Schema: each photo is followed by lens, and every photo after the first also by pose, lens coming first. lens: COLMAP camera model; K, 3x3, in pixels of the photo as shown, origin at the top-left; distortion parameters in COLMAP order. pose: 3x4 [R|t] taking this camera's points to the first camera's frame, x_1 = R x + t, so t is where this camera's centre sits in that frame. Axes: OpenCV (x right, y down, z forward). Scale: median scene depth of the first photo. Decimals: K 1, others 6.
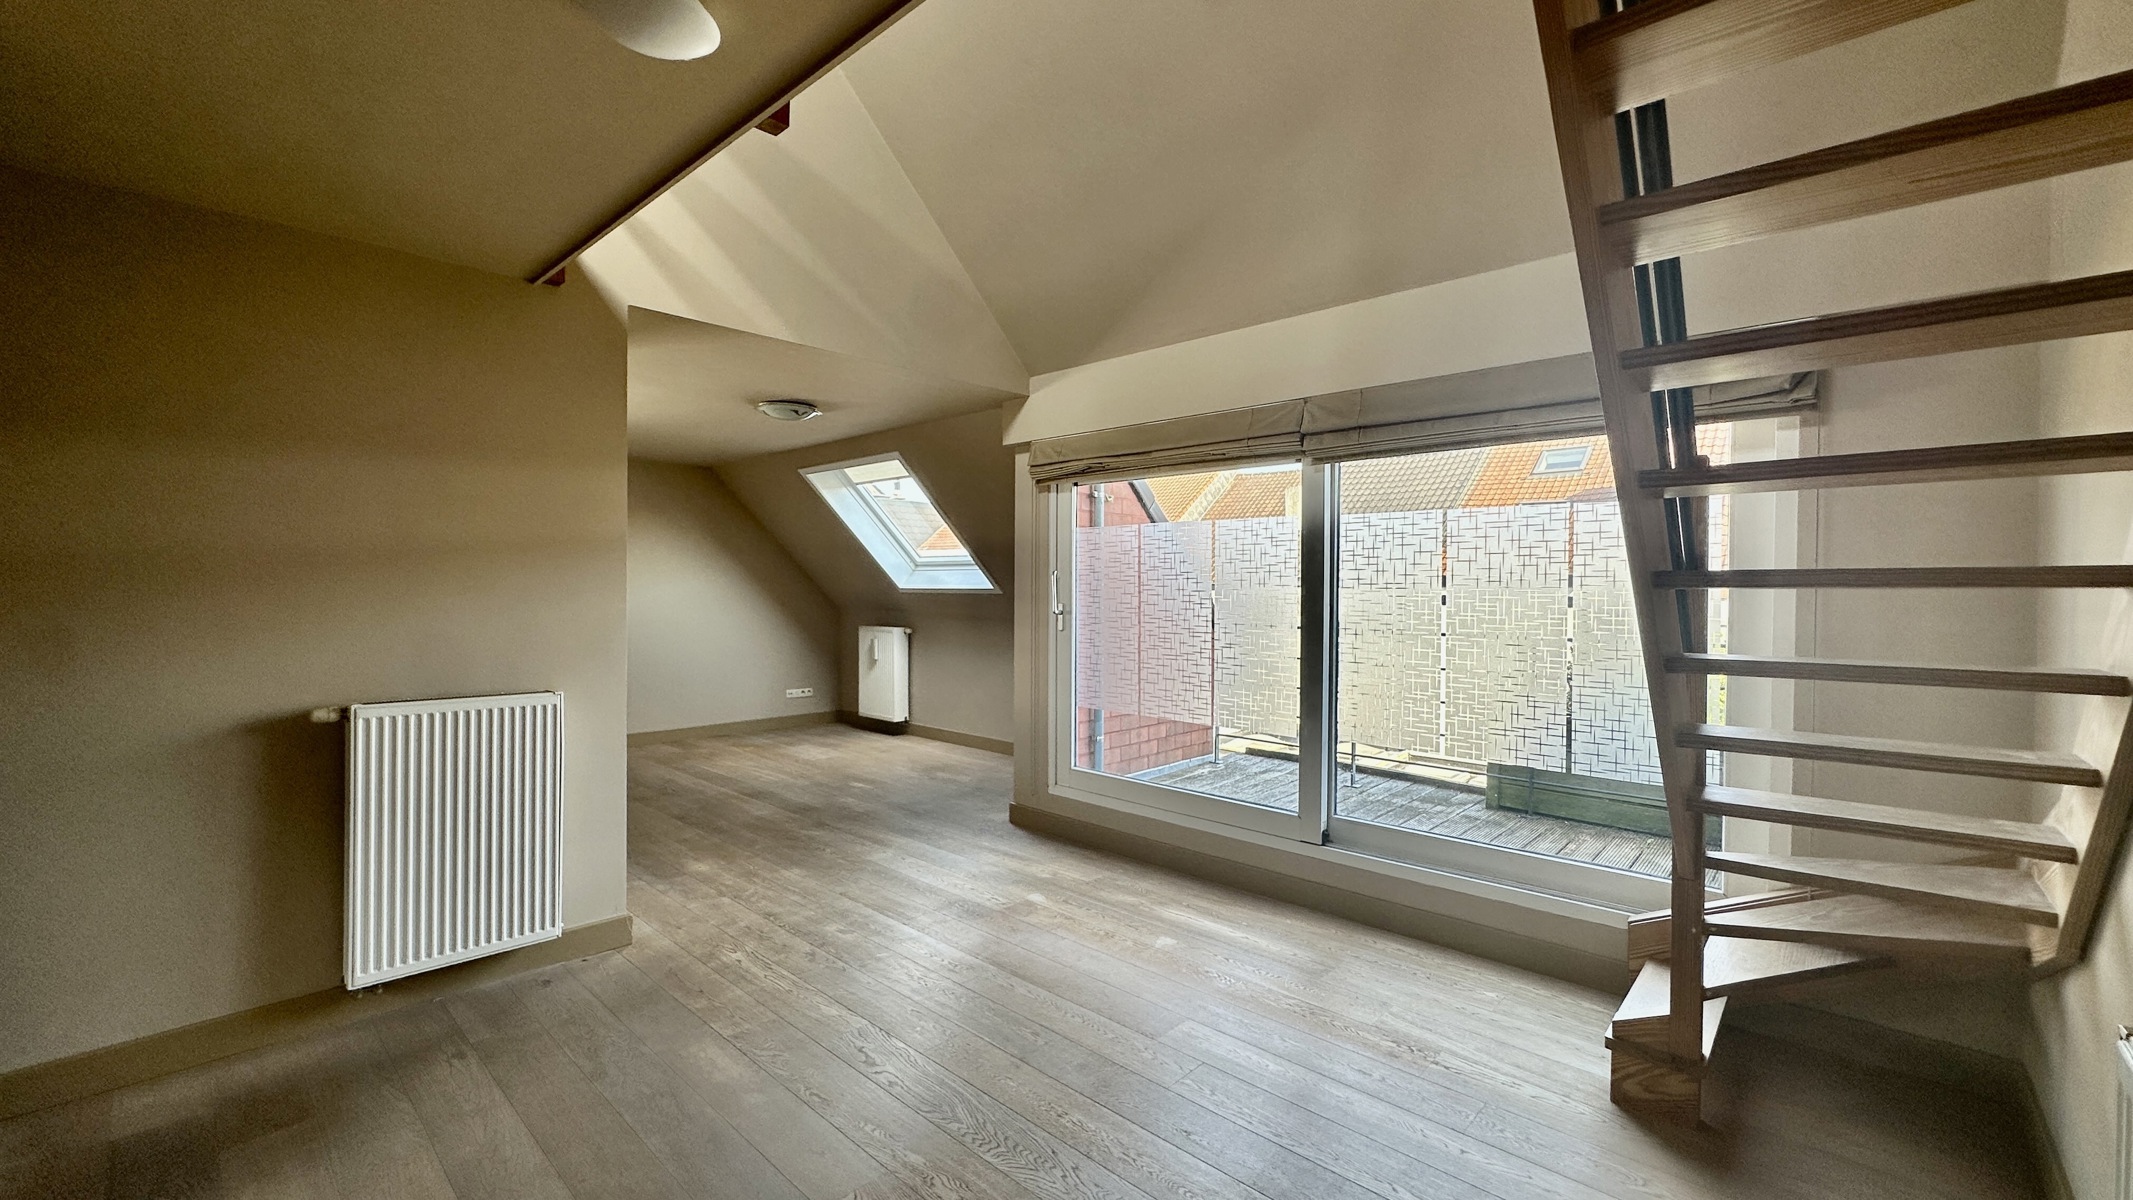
lens RADIAL K [[851.2, 0, 1069.4], [0, 851.2, 596.7], [0, 0, 1]] dist [-0.004727, 0.000314]
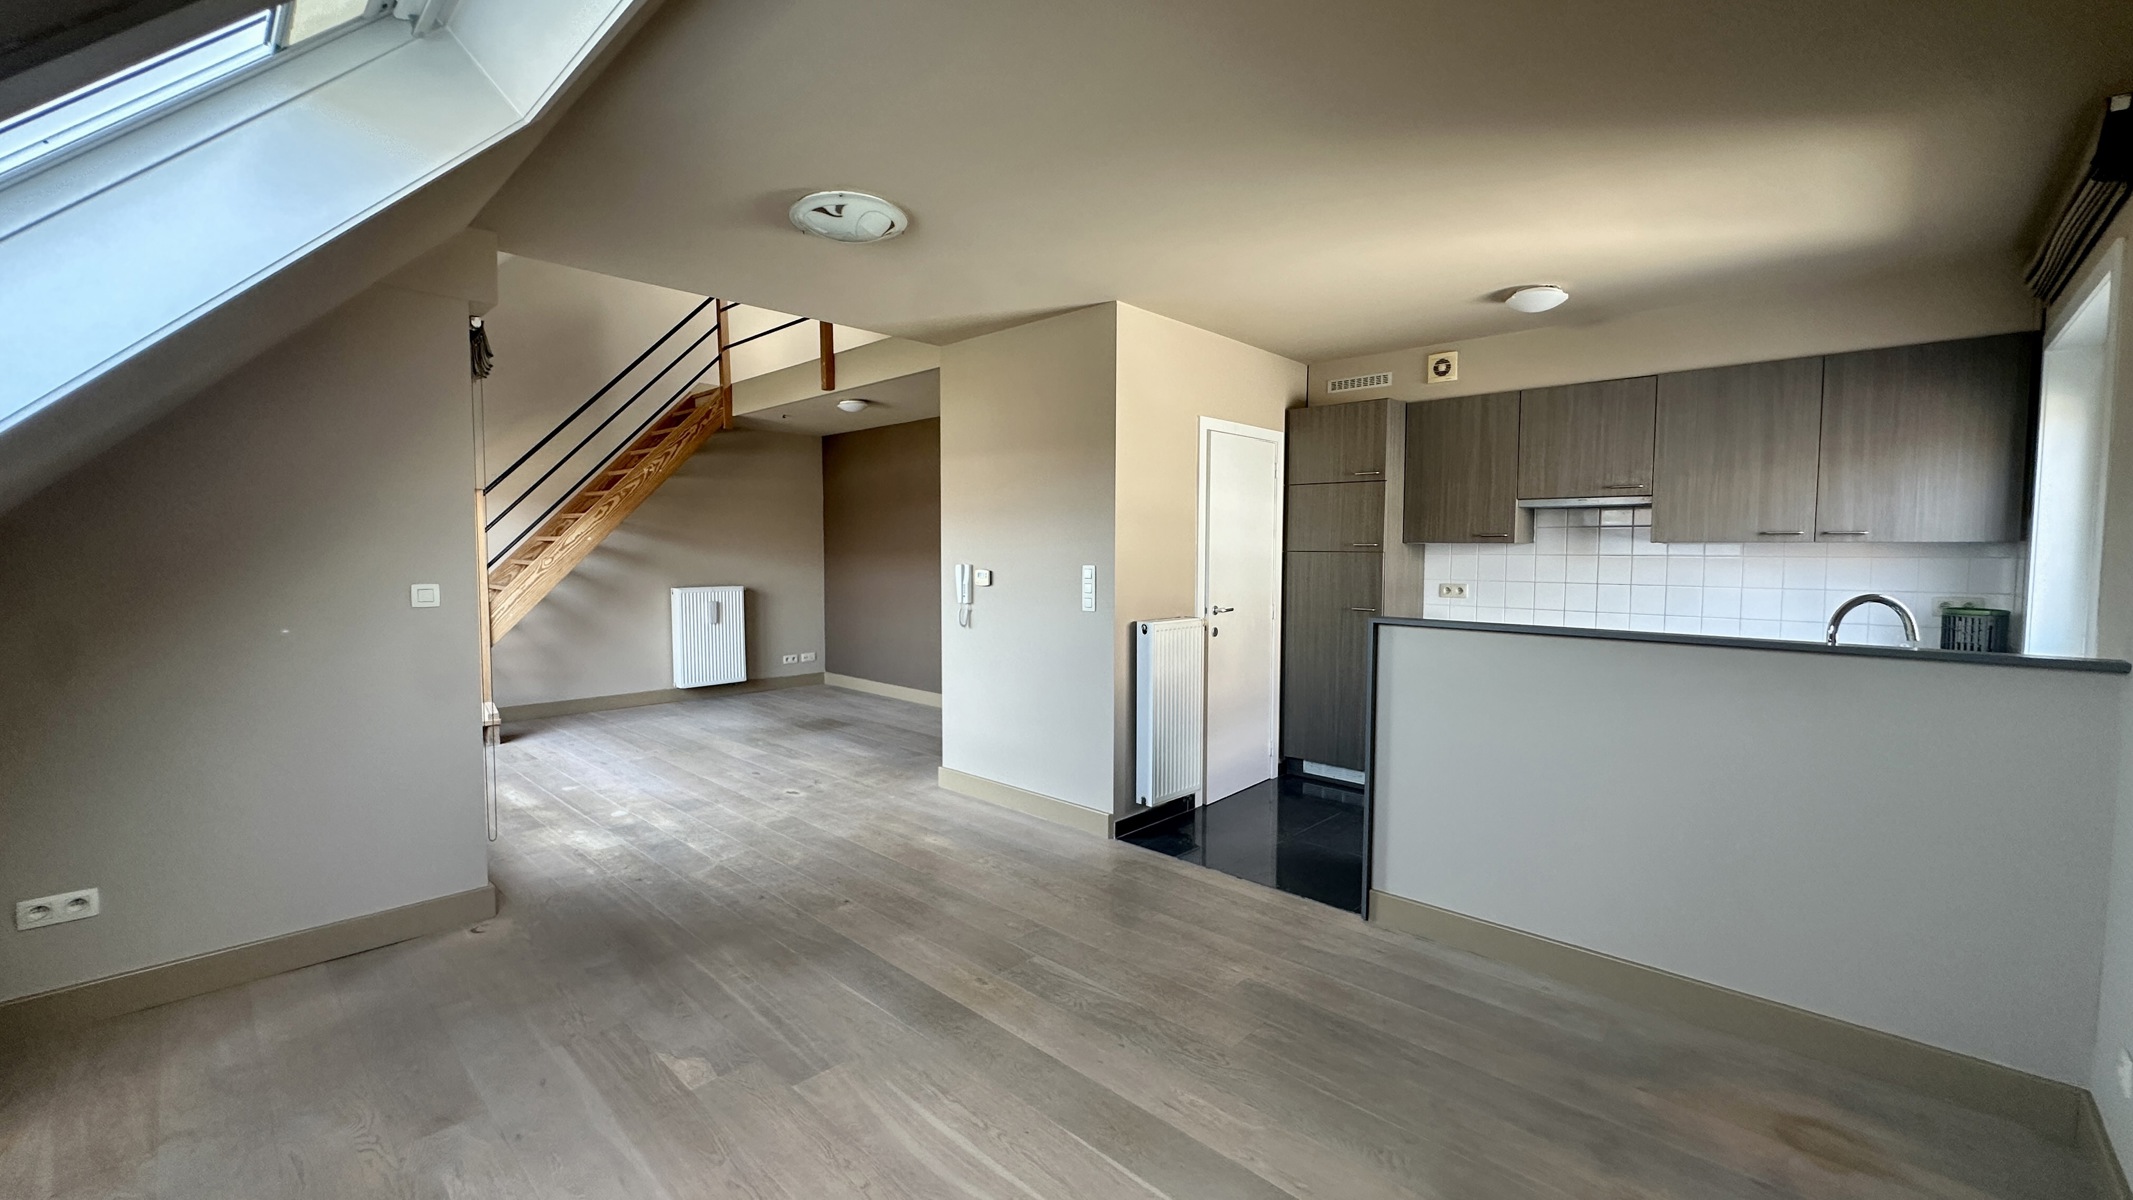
lens RADIAL K [[851.2, 0, 1069.4], [0, 851.2, 596.7], [0, 0, 1]] dist [-0.004727, 0.000314]
pose [[-0.999846, -0.013502, 0.011234, -0.387606], [-0.012729, 0.997725, 0.066198, -0.009647], [-0.012102, 0.066045, -0.997743, 1.260885]]
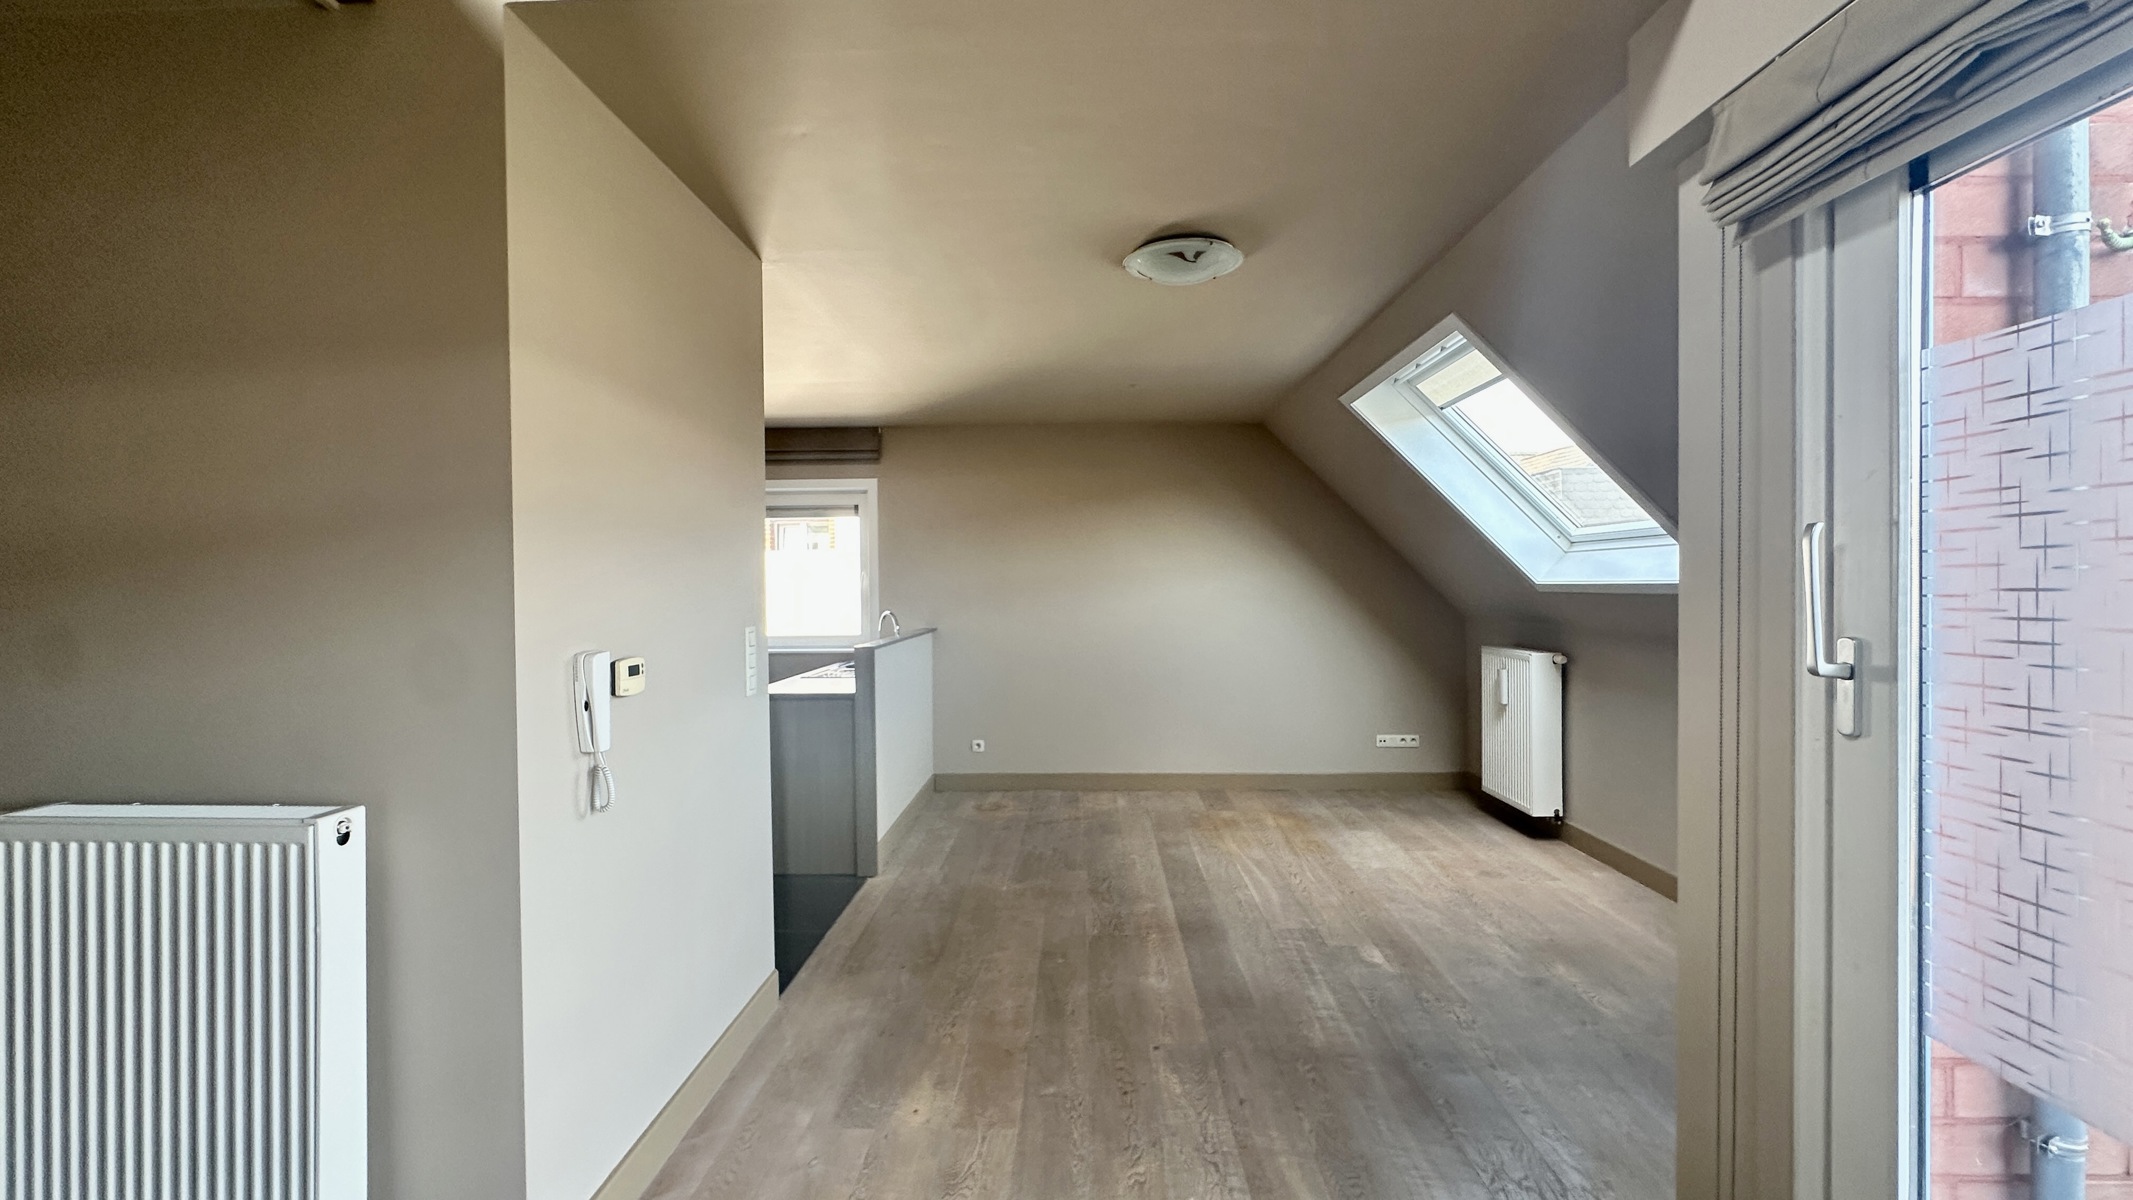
lens RADIAL K [[851.2, 0, 1069.4], [0, 851.2, 596.7], [0, 0, 1]] dist [-0.004727, 0.000314]
pose [[0.663175, -0.001205, -0.748463, 0.021228], [0.005113, 0.999983, 0.002920, -0.005898], [0.748447, -0.005763, 0.663170, 0.471744]]
